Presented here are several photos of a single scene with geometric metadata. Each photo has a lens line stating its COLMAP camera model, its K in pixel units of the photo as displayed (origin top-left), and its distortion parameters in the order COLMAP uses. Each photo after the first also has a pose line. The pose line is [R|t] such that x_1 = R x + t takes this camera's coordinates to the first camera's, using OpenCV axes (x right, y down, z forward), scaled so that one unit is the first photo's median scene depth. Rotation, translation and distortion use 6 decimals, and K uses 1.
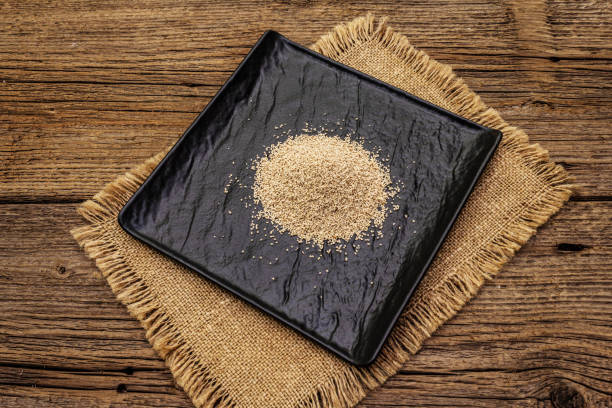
lens RADIAL K [[699.5, 0, 306.0], [0, 699.5, 204.0], [0, 0, 1]] dist [-0.018165, -0.002987]
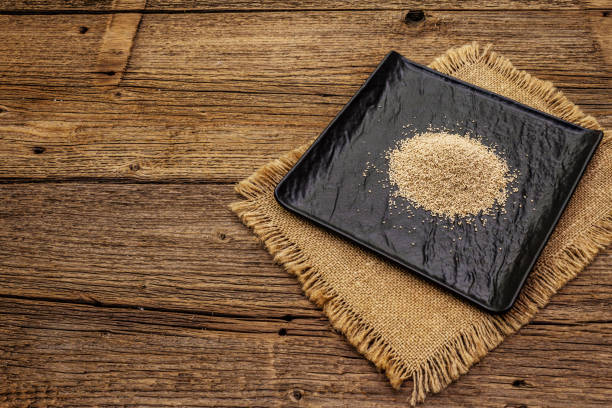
lens RADIAL K [[699.5, 0, 306.0], [0, 699.5, 204.0], [0, 0, 1]] dist [-0.018165, -0.002987]
pose [[0.999572, 0.025692, -0.014001, -0.196572], [-0.027503, 0.988305, -0.149990, 0.207186], [0.009984, 0.150310, 0.988588, -0.133585]]
